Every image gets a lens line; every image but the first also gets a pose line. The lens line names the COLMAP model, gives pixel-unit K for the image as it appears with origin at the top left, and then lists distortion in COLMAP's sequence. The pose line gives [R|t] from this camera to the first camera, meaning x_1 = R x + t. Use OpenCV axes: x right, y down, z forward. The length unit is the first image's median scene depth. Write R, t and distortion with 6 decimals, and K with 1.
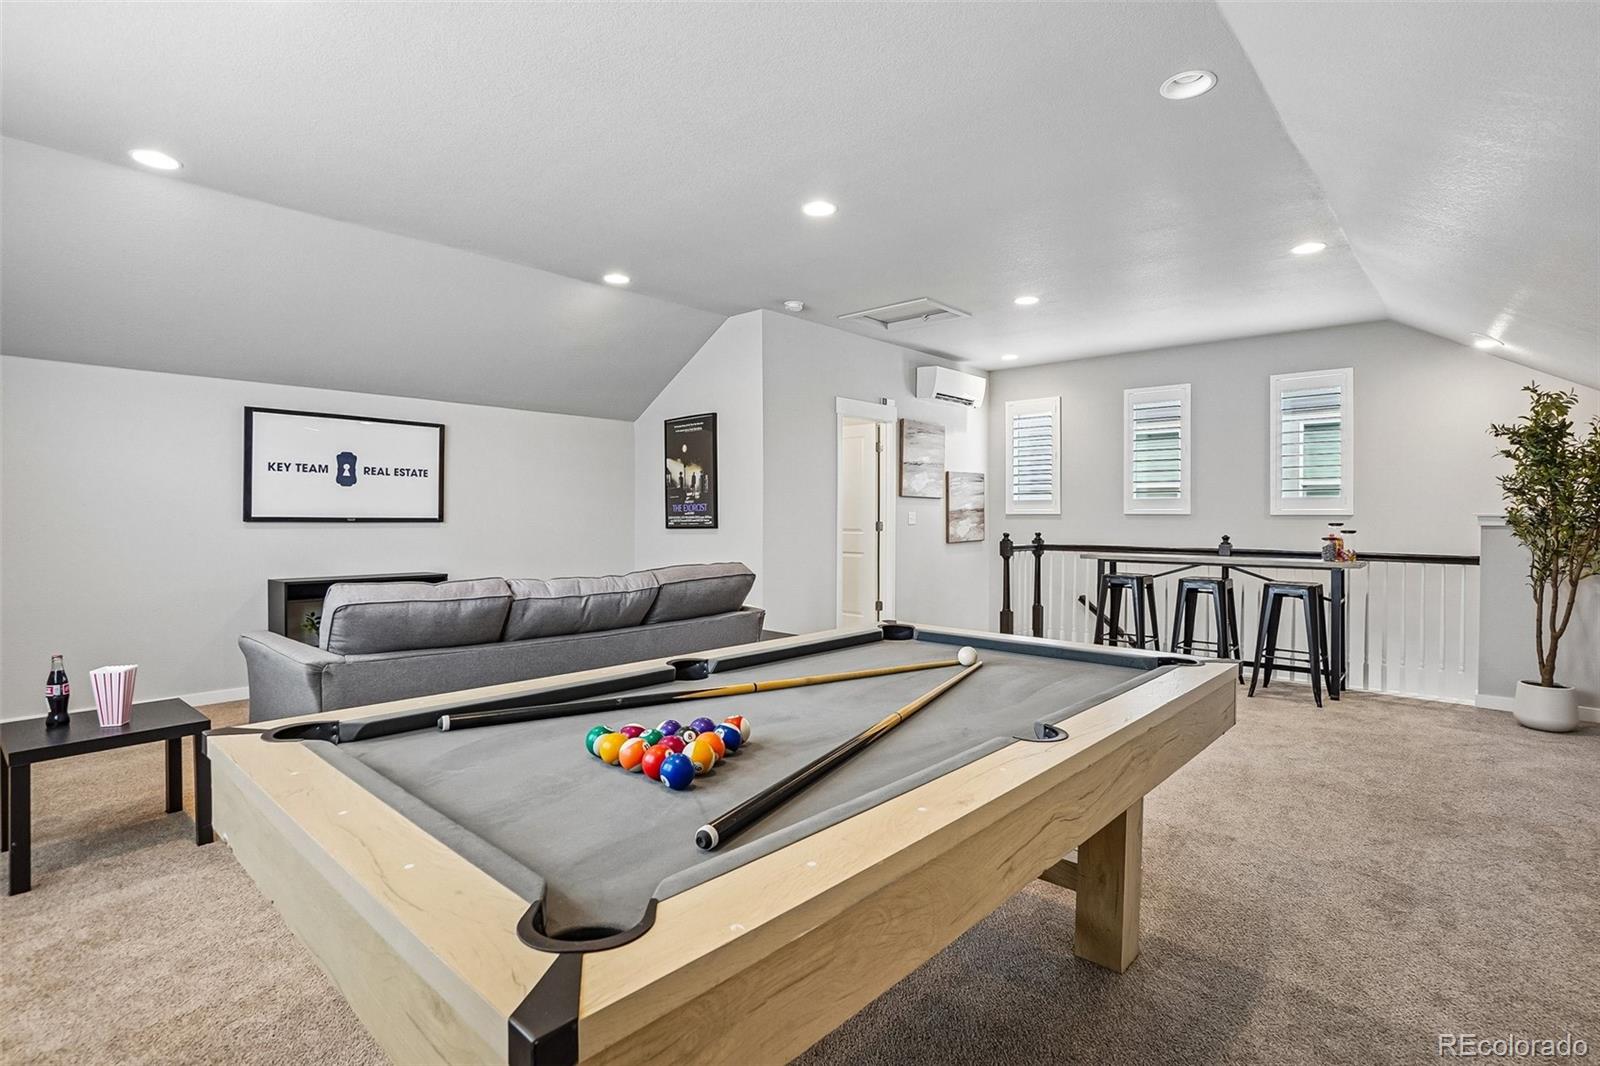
lens RADIAL K [[777.5, 0, 784.0], [0, 777.5, 530.7], [0, 0, 1]] dist [-0.005777, 0.000314]
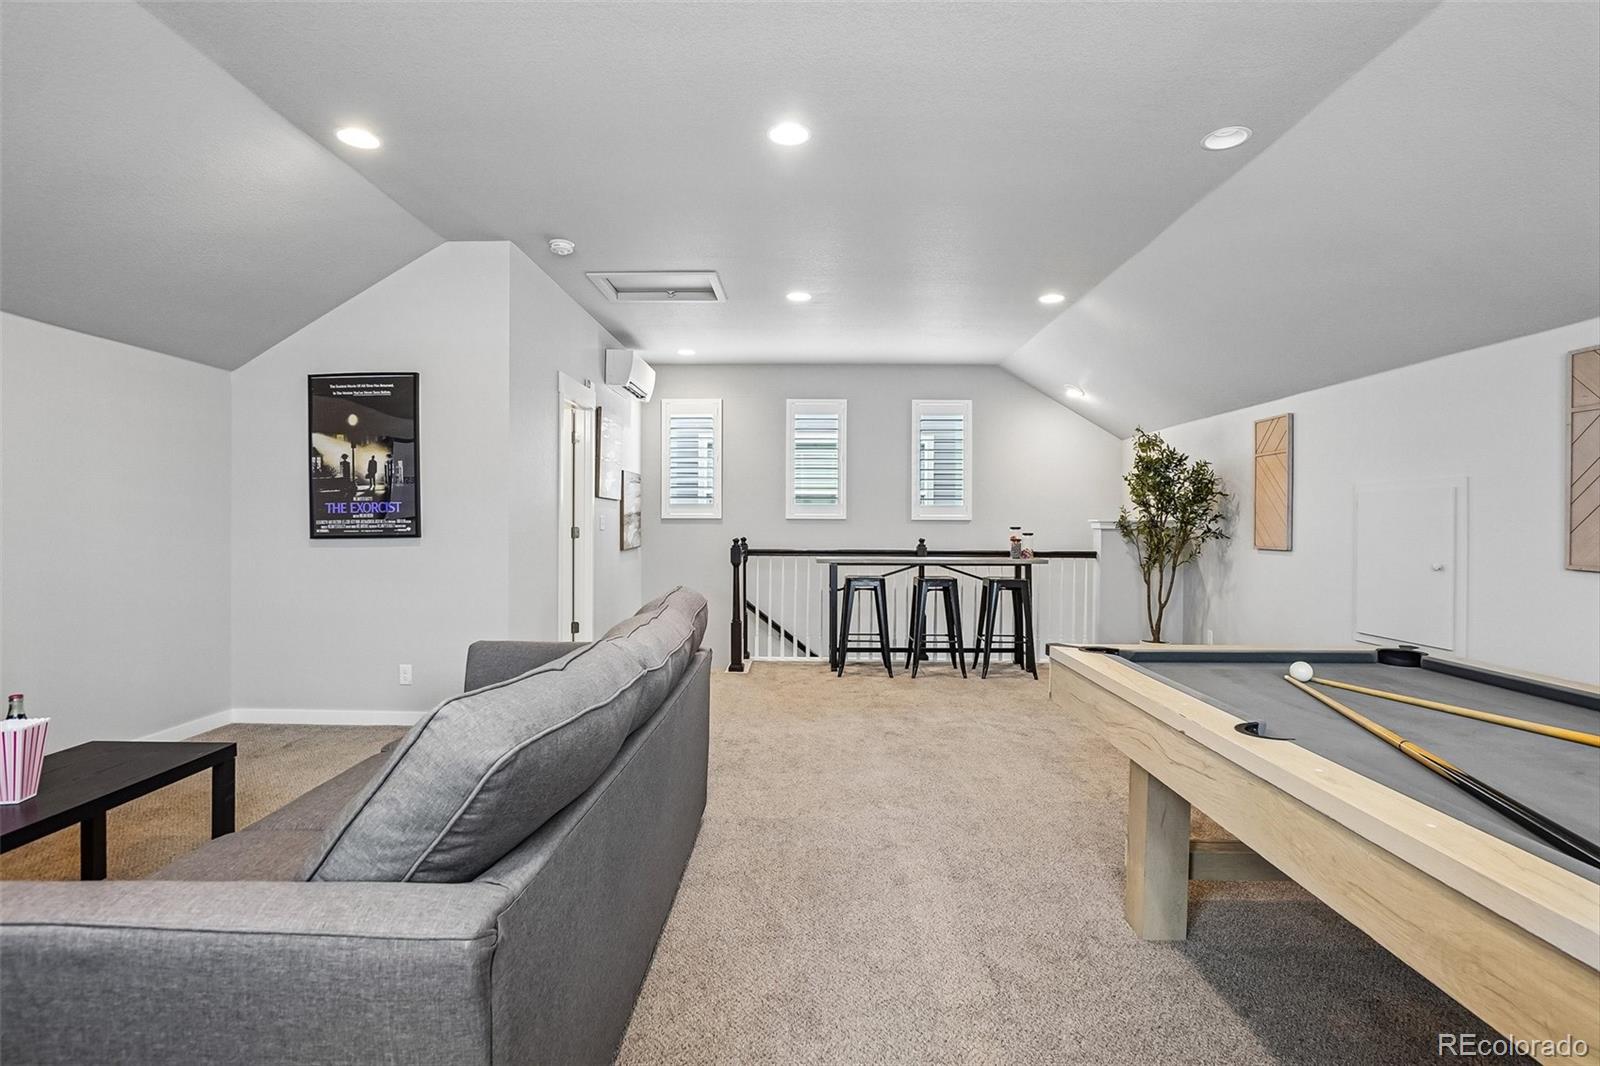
lens RADIAL K [[777.5, 0, 800.0], [0, 777.5, 533.6], [0, 0, 1]] dist [-0.005777, 0.000314]
pose [[0.759557, -0.009293, 0.650374, -0.273939], [0.009136, 0.999952, 0.003619, -0.005738], [-0.650377, 0.003193, 0.759605, 0.235201]]
